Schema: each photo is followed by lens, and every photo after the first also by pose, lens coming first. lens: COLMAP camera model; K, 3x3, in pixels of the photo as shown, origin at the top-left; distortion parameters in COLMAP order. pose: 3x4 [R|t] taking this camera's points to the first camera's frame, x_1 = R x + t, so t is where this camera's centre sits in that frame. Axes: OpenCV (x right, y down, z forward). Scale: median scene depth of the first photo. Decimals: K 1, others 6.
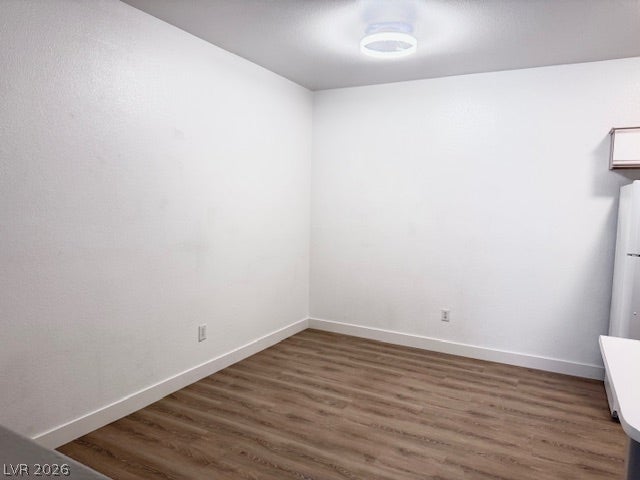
lens RADIAL K [[449.1, 0, 320.0], [0, 449.1, 240.0], [0, 0, 1]] dist [0.080724, -0.123775]
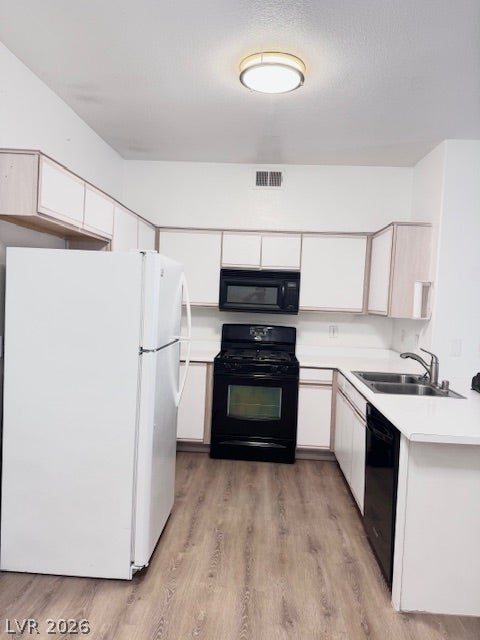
lens RADIAL K [[452.1, 0, 240.0], [0, 452.1, 320.0], [0, 0, 1]] dist [0.116631, -0.131427]
pose [[-0.415396, -0.102387, 0.903860, -0.043380], [0.024833, 0.991998, 0.123784, -0.095097], [-0.909302, 0.073865, -0.409529, 1.045393]]
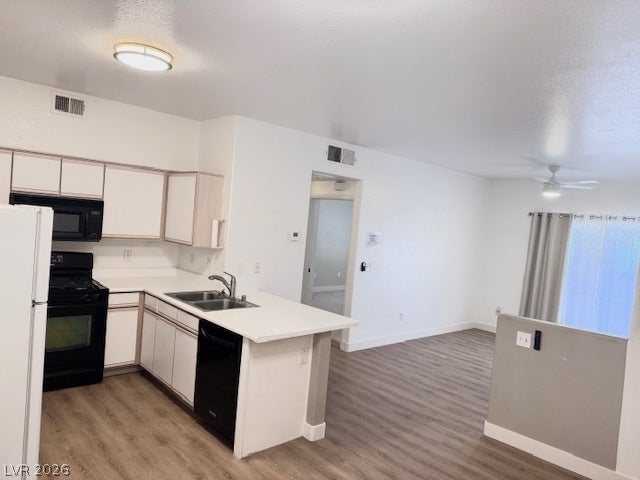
lens RADIAL K [[449.1, 0, 320.0], [0, 449.1, 240.0], [0, 0, 1]] dist [0.080724, -0.123775]
pose [[-0.933205, -0.137938, 0.331815, 0.003480], [-0.094095, 0.984973, 0.144824, -0.204706], [-0.346806, 0.103928, -0.932161, 1.384952]]
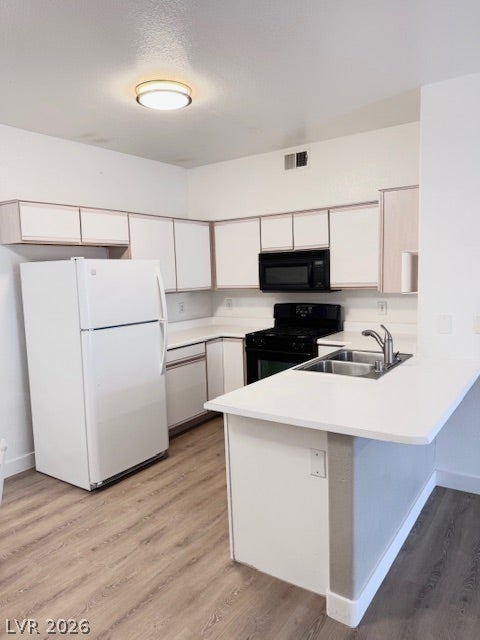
lens RADIAL K [[449.1, 0, 240.0], [0, 449.1, 320.0], [0, 0, 1]] dist [0.080724, -0.123775]
pose [[0.125241, -0.149880, 0.980740, -0.239694], [0.128740, 0.982620, 0.133727, -0.073045], [-0.983738, 0.109513, 0.142360, 0.453463]]
